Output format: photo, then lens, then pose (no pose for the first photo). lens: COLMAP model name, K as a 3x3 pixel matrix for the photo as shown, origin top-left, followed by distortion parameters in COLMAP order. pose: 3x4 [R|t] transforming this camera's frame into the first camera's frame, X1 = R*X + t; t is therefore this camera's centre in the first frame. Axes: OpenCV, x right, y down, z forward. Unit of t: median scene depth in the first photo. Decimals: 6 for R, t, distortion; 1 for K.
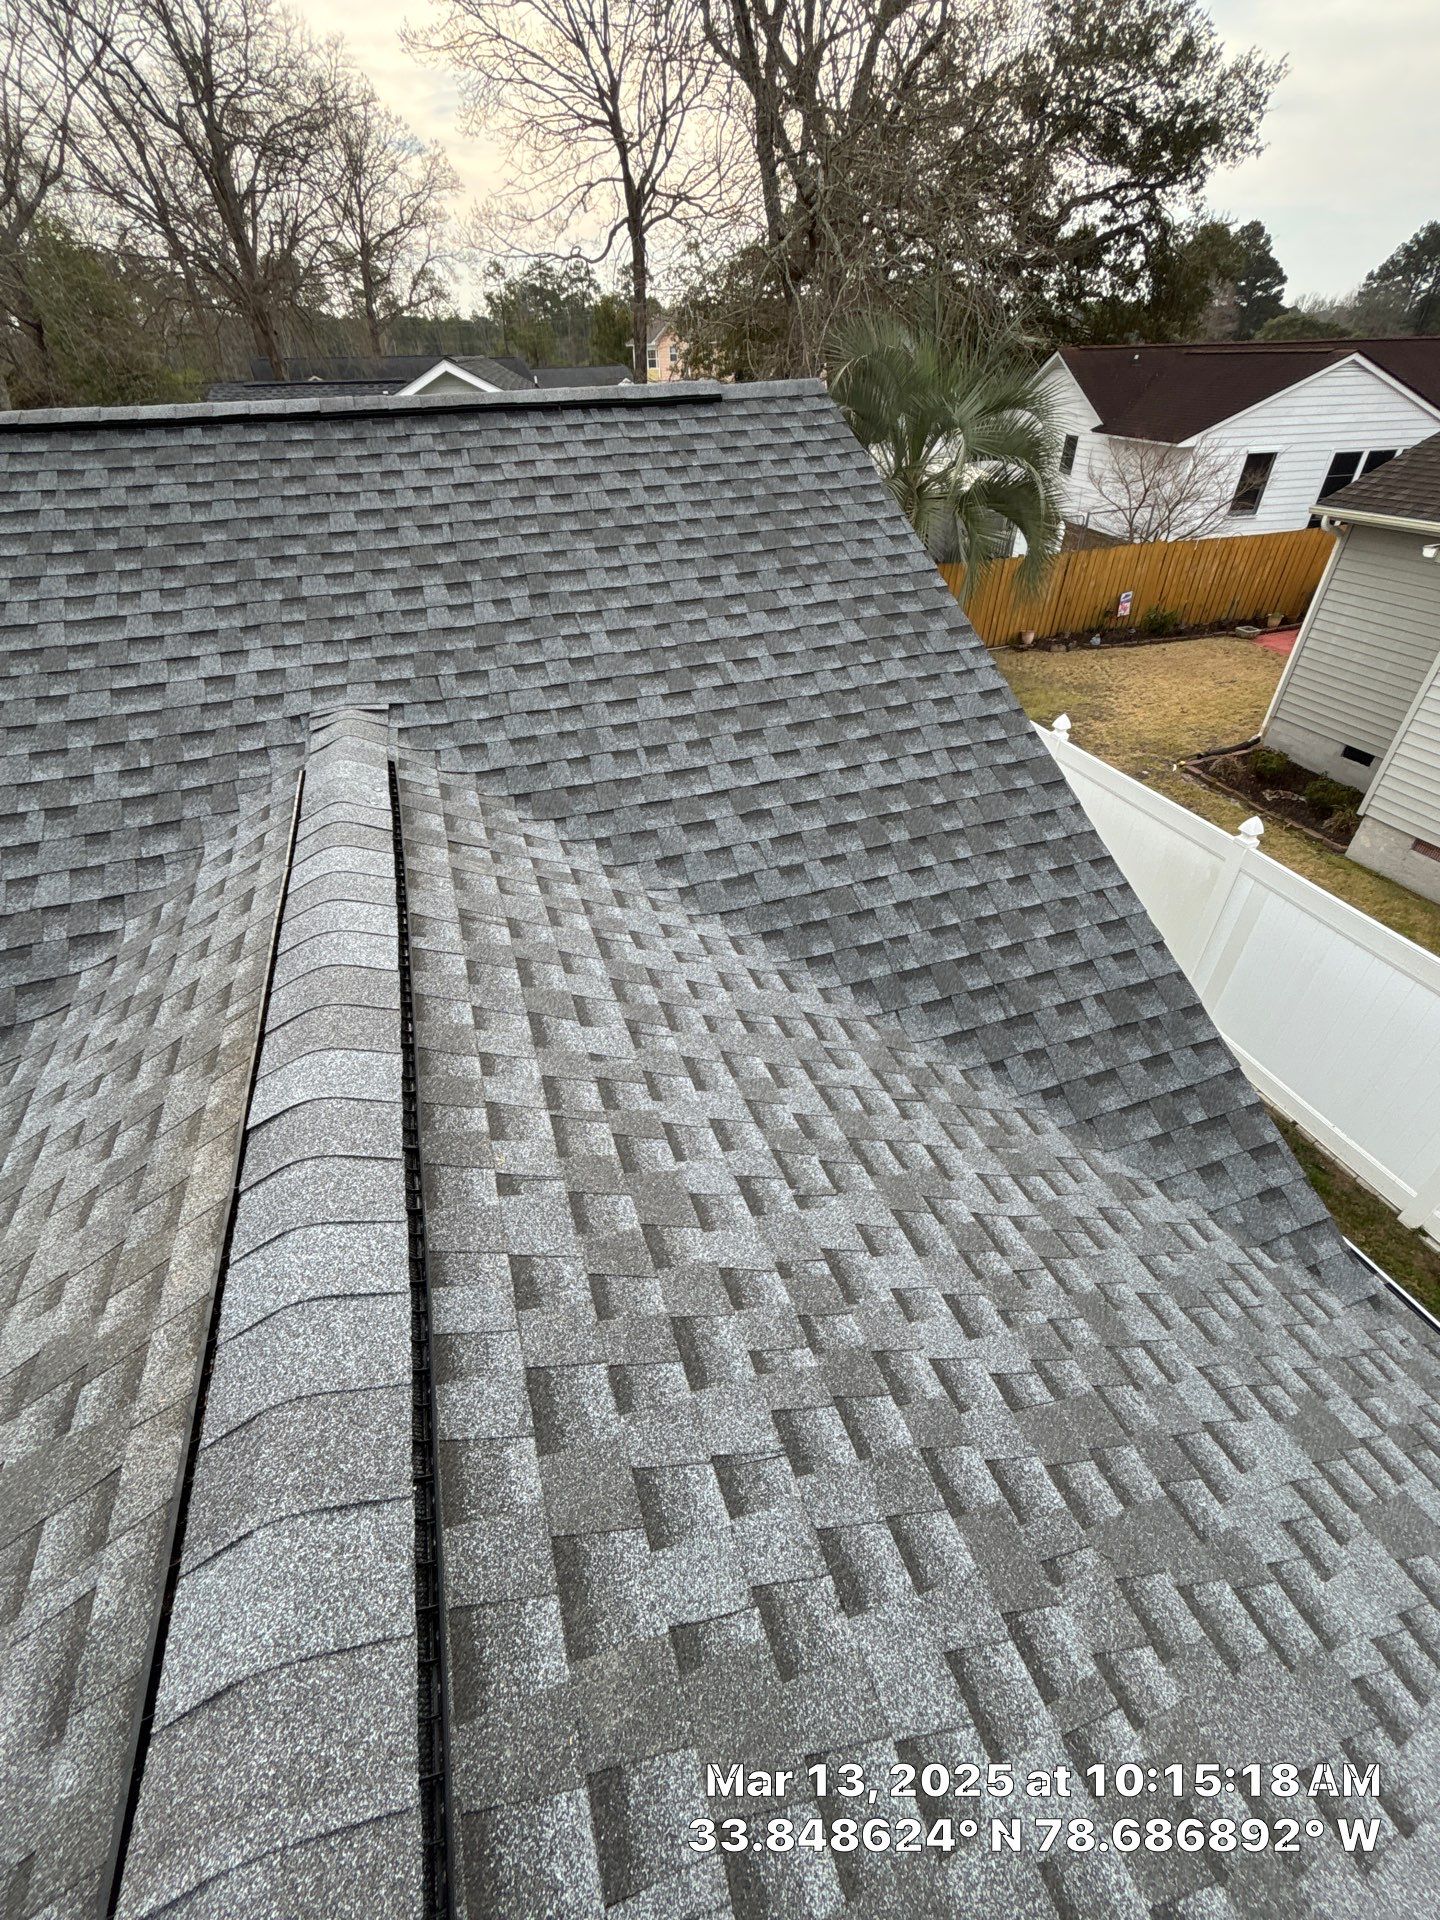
lens RADIAL K [[791.6, 0, 707.0], [0, 791.6, 962.3], [0, 0, 1]] dist [0.005076, -0.000036]
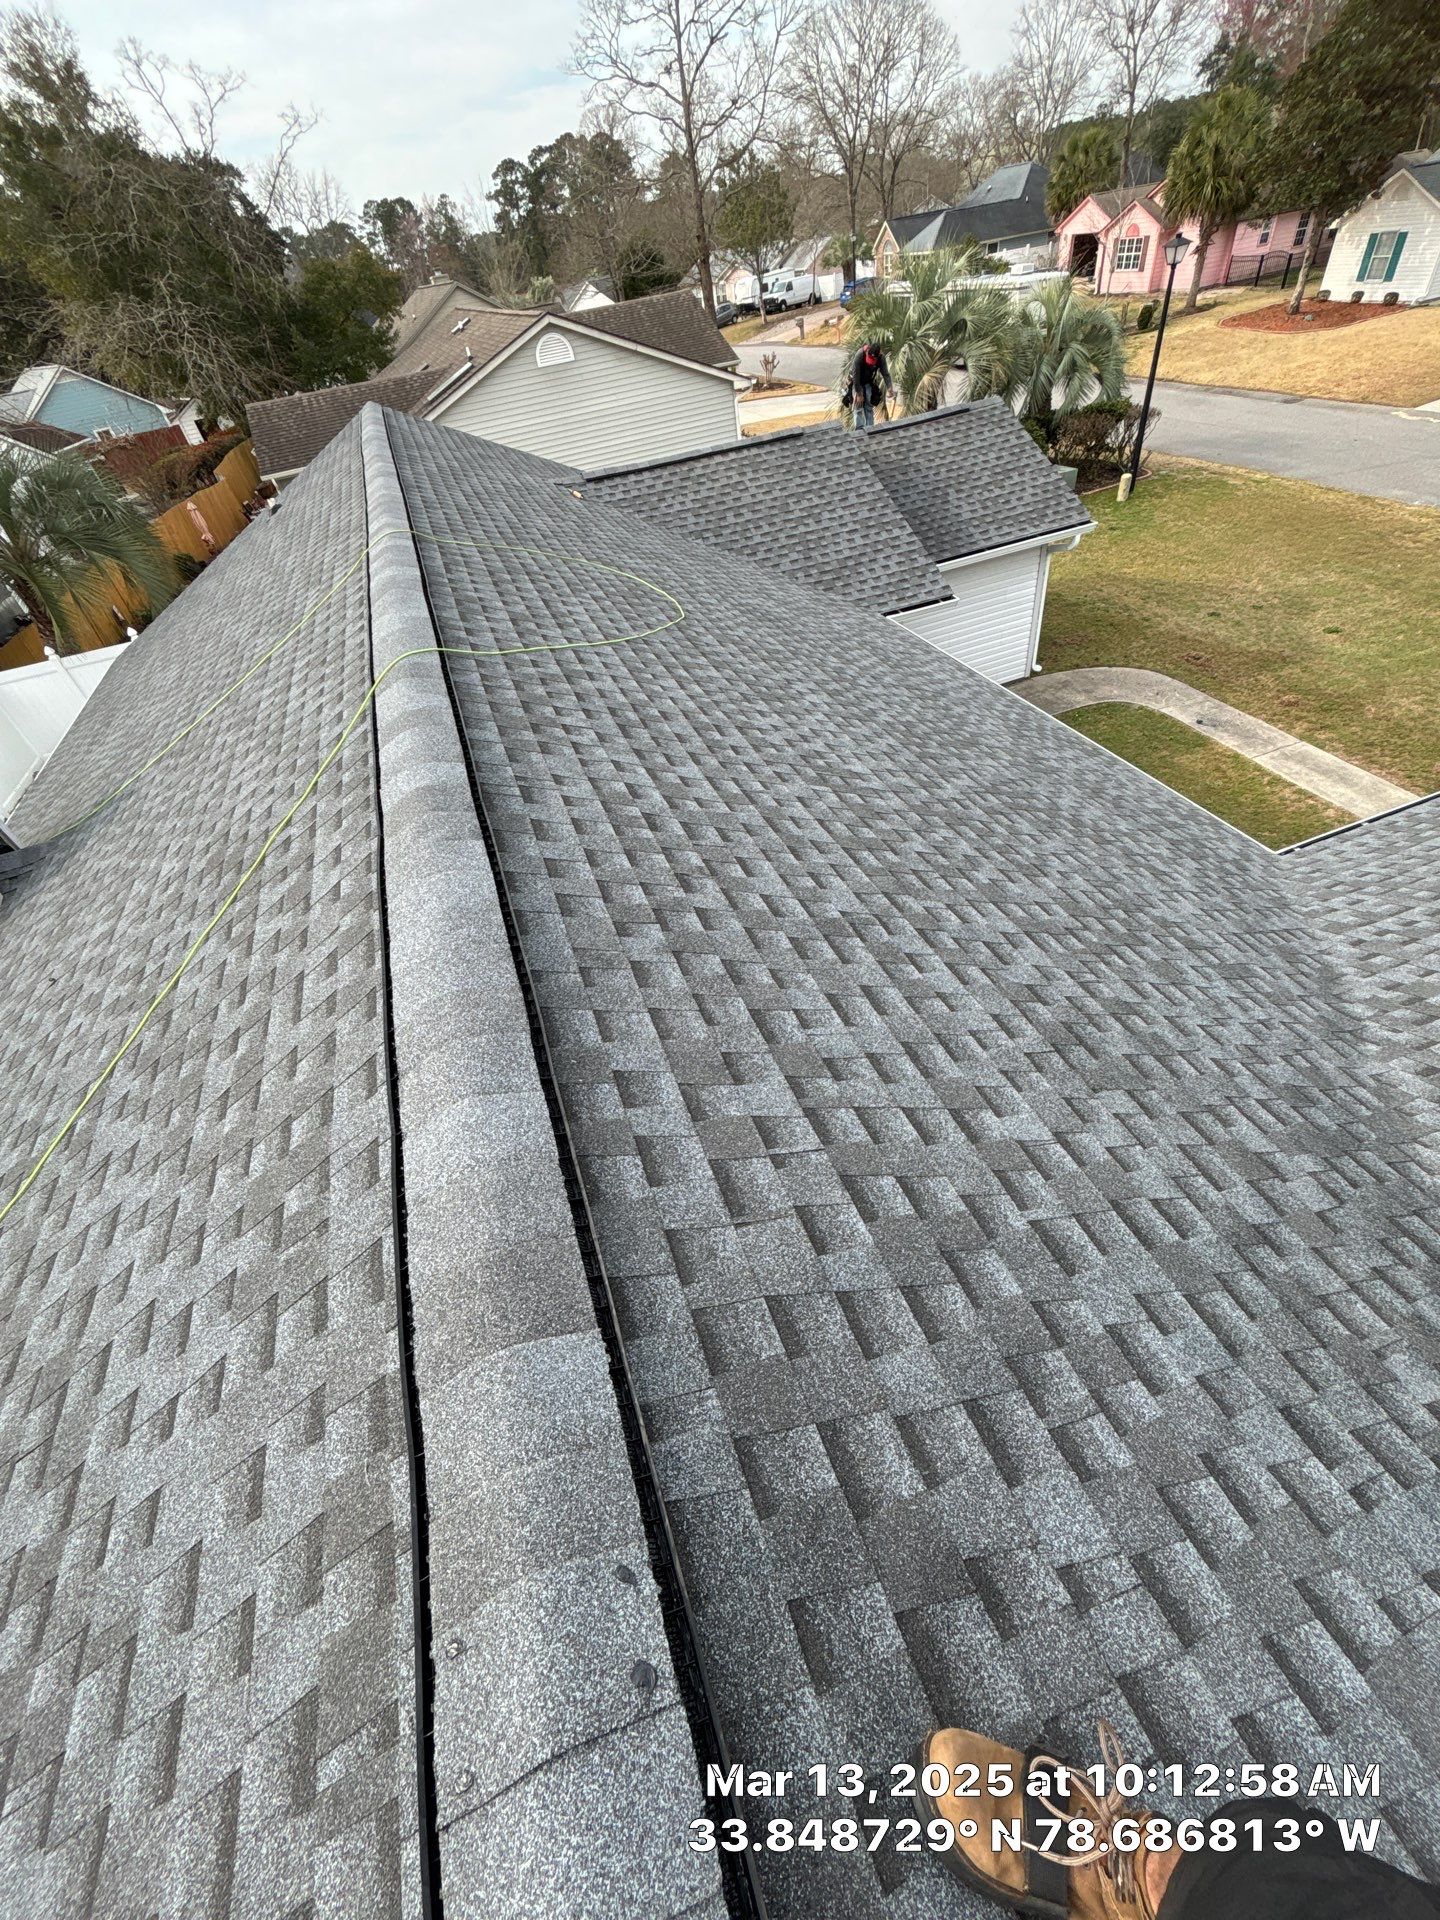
lens RADIAL K [[767.5, 0, 719.3], [0, 767.5, 953.0], [0, 0, 1]] dist [0.003024, -0.001448]
pose [[-0.016793, -0.664959, 0.746691, -0.780086], [0.708821, 0.518788, 0.477945, -0.062711], [-0.705188, 0.537296, 0.462625, 0.018256]]
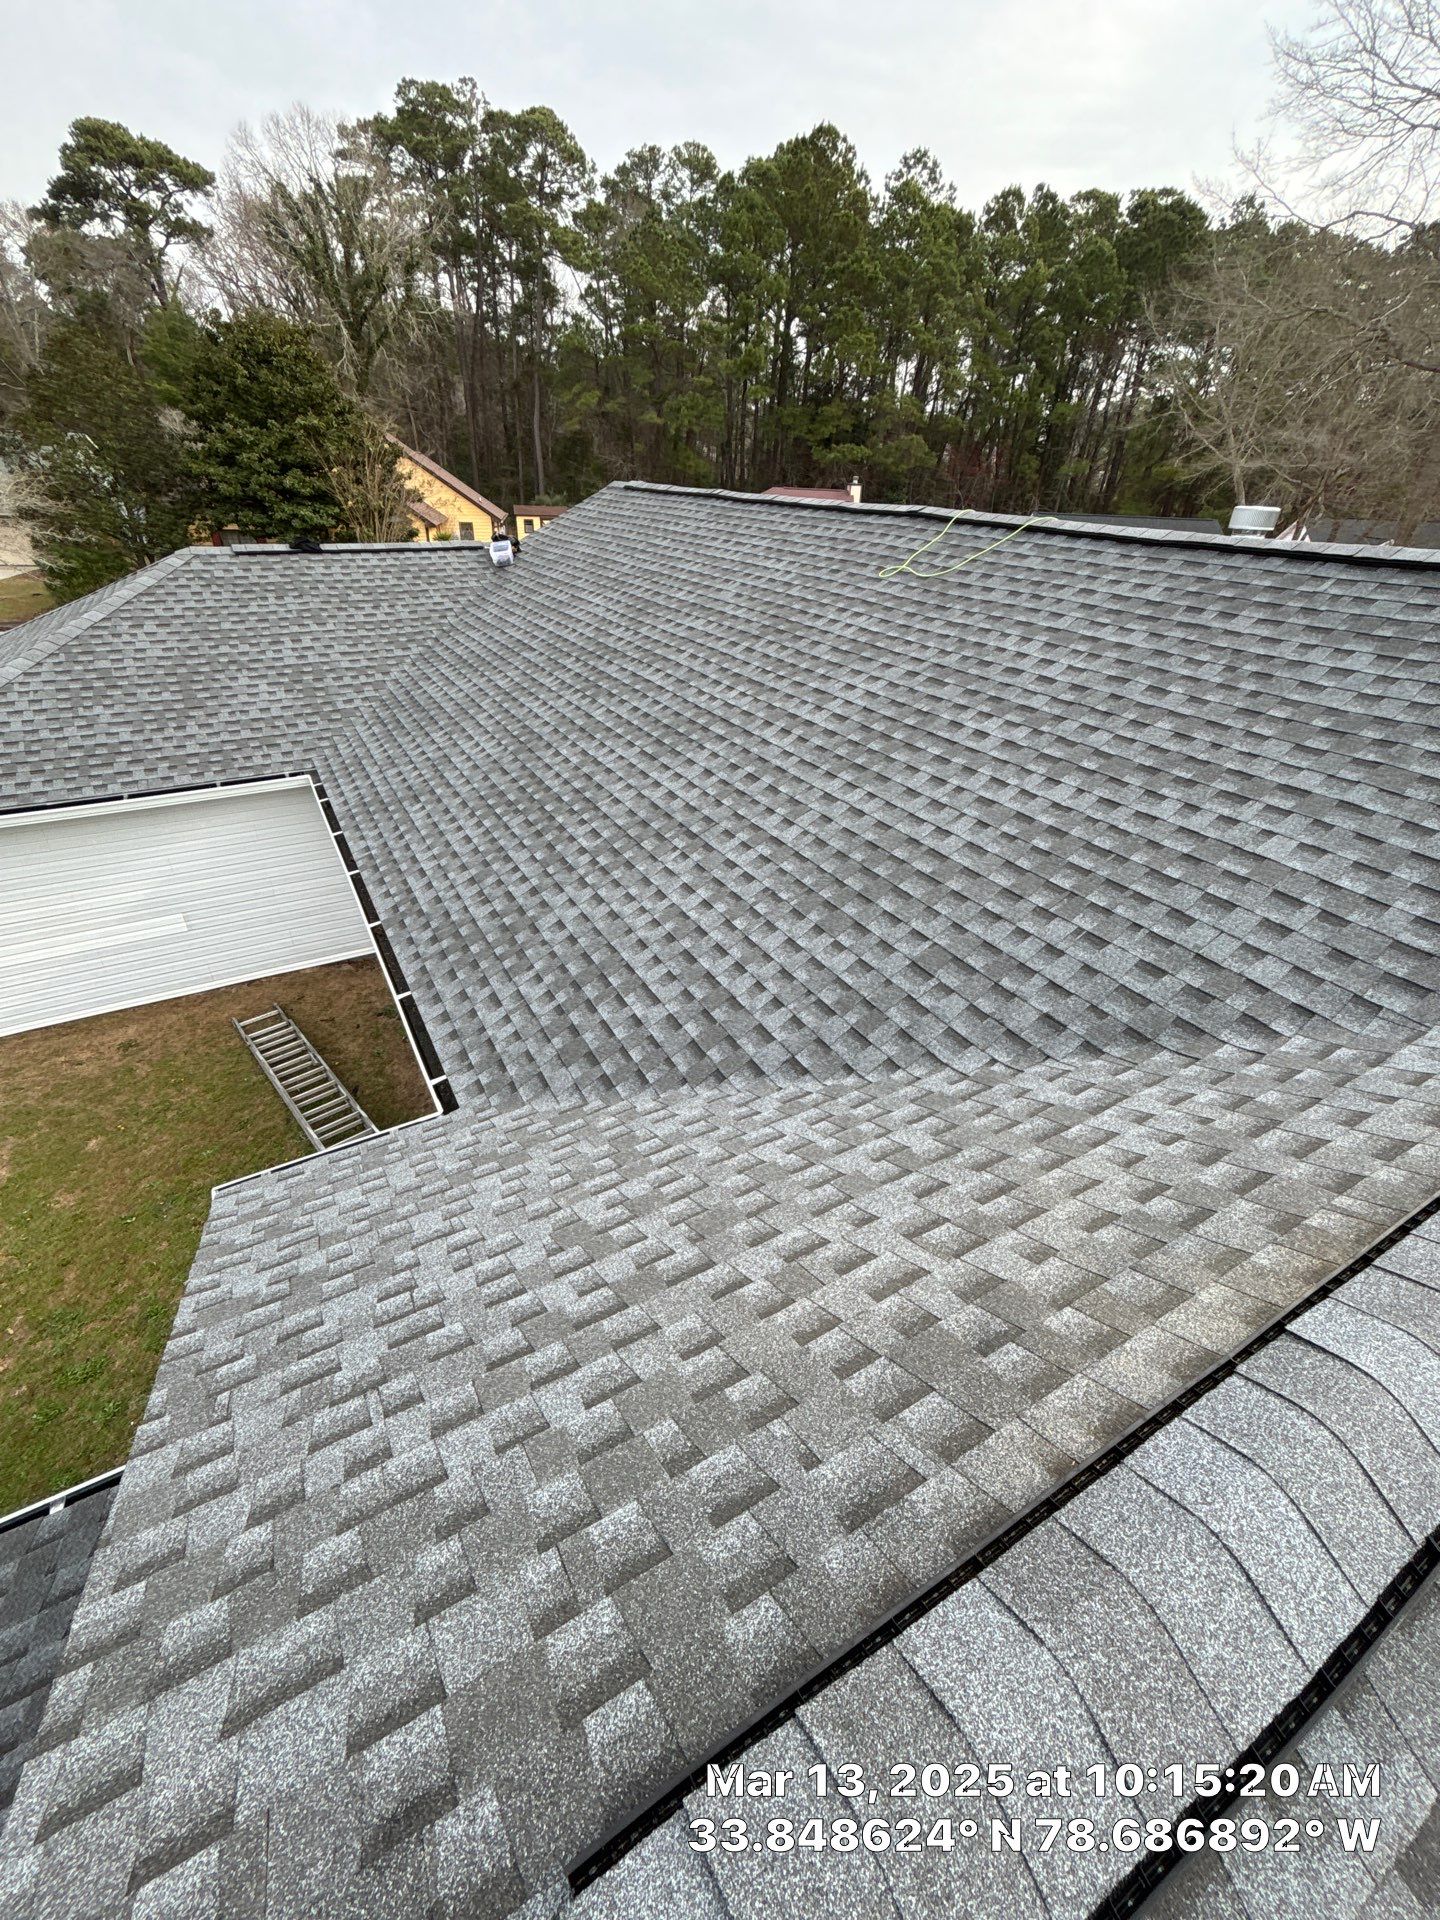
lens RADIAL K [[791.6, 0, 724.4], [0, 791.6, 954.6], [0, 0, 1]] dist [0.005076, -0.000036]
pose [[0.191987, 0.543168, -0.817380, -0.017628], [-0.634121, 0.704322, 0.319096, 0.002498], [0.749021, 0.457055, 0.479655, -0.010213]]
